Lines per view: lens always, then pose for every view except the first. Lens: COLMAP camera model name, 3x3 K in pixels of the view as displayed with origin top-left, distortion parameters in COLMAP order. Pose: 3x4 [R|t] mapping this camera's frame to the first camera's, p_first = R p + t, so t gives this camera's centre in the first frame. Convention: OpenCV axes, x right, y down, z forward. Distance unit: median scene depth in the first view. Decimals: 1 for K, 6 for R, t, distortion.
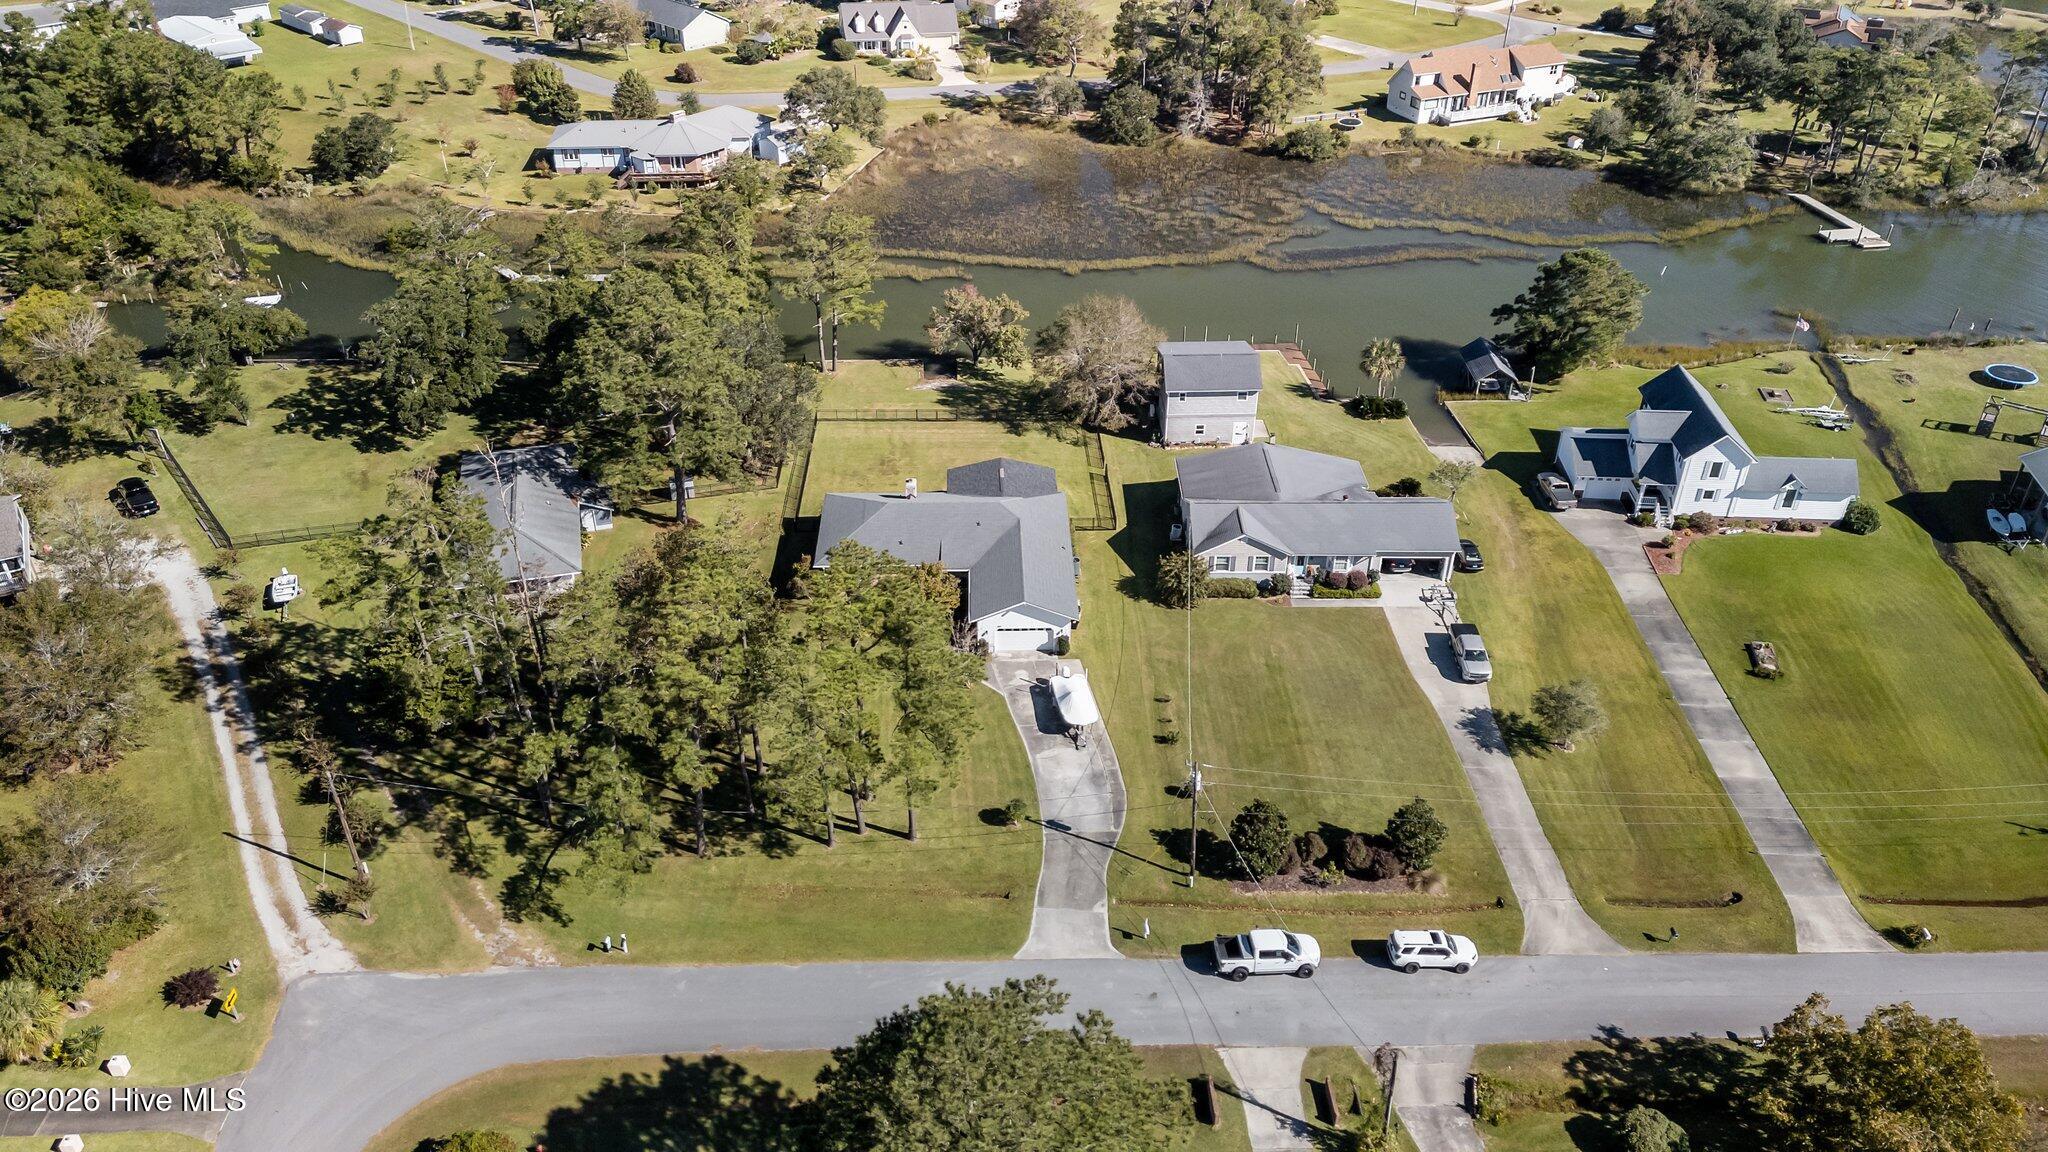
lens RADIAL K [[1562.1, 0, 1031.5], [0, 1562.1, 582.8], [0, 0, 1]] dist [0.018885, -0.005629]
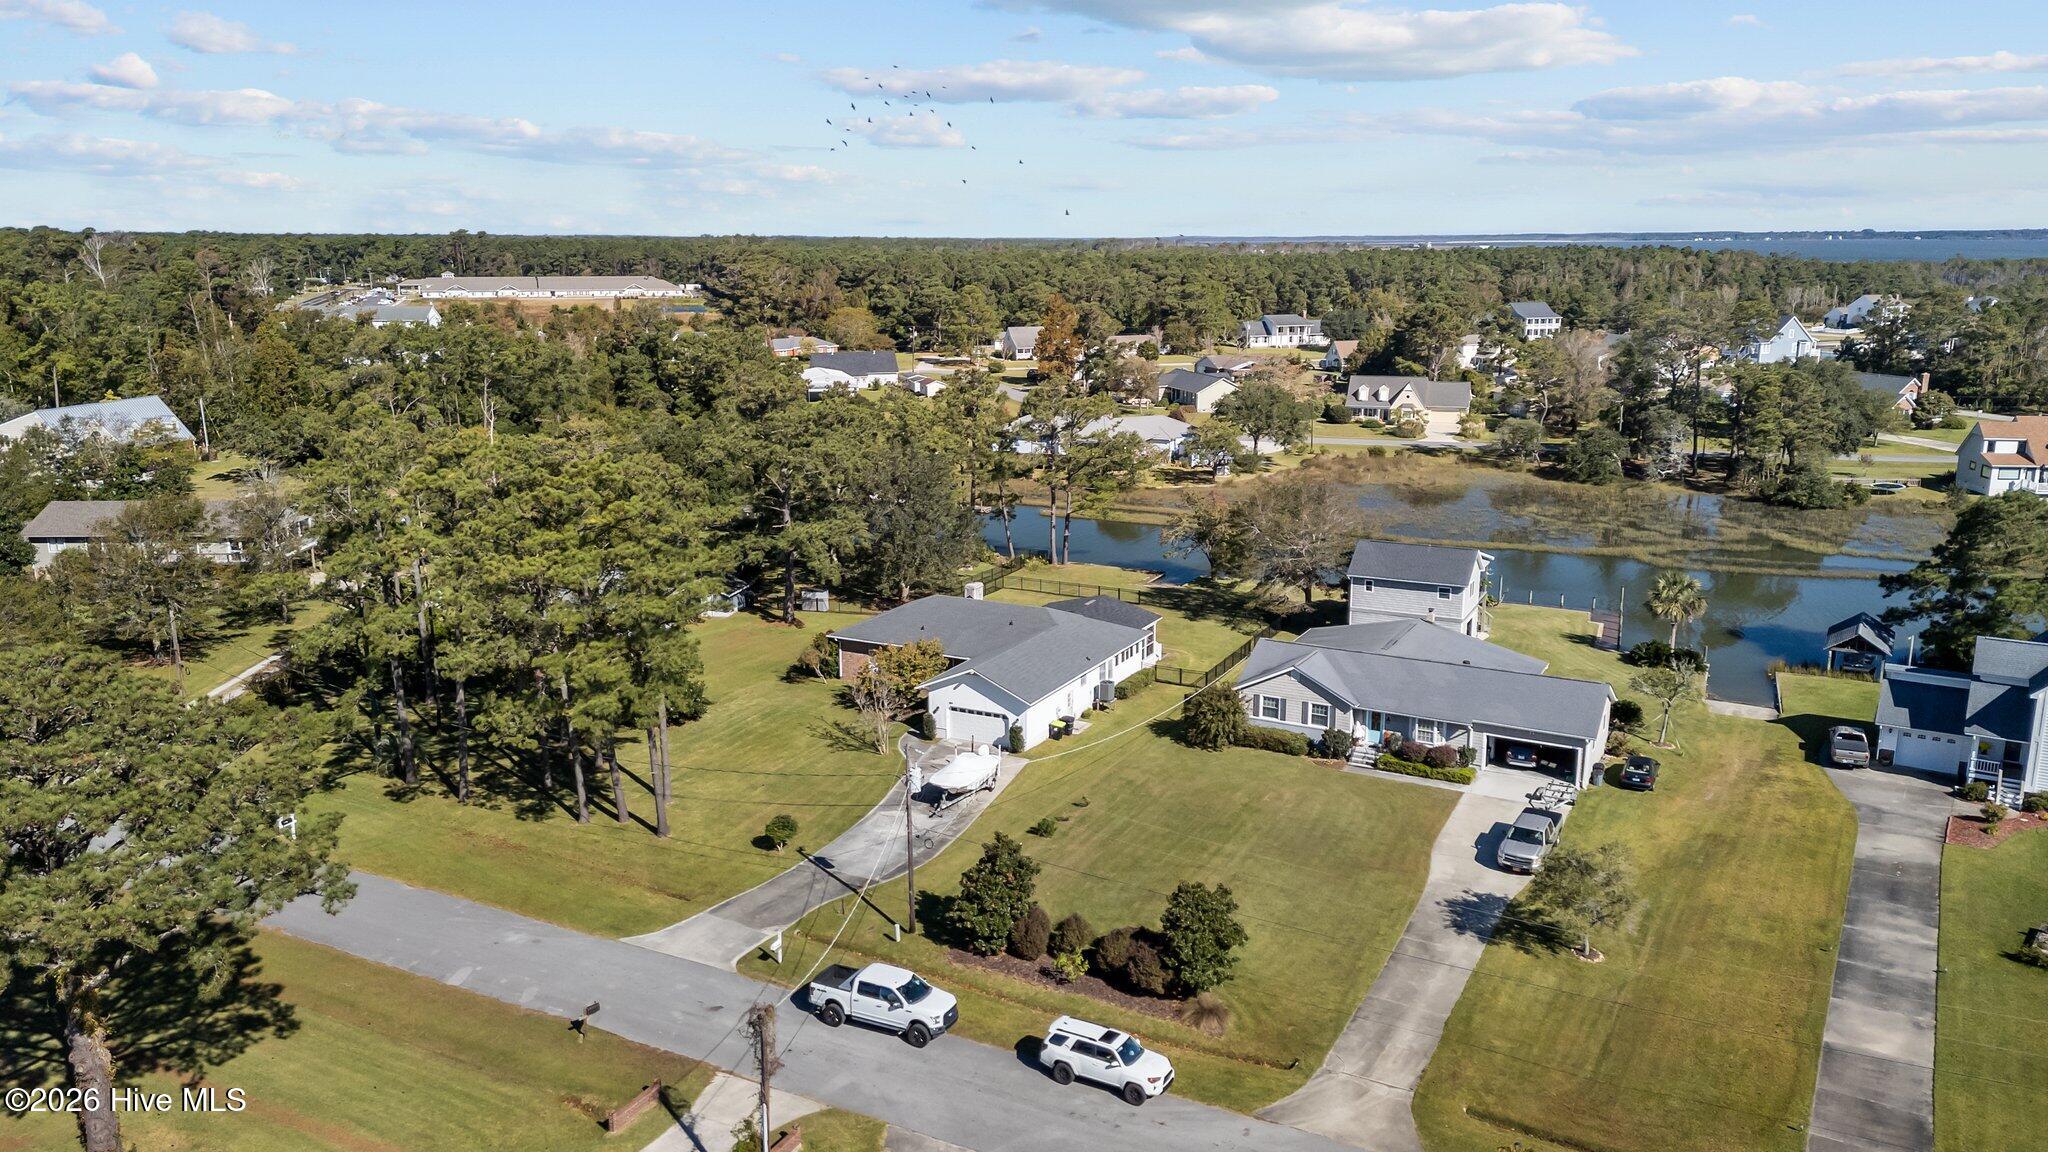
lens RADIAL K [[1562.1, 0, 1036.1], [0, 1562.1, 586.4], [0, 0, 1]] dist [0.018885, -0.005629]
pose [[0.870376, 0.098553, -0.482423, 0.388775], [-0.262829, 0.921499, -0.285937, 0.184391], [0.416373, 0.375668, 0.827954, 0.287288]]
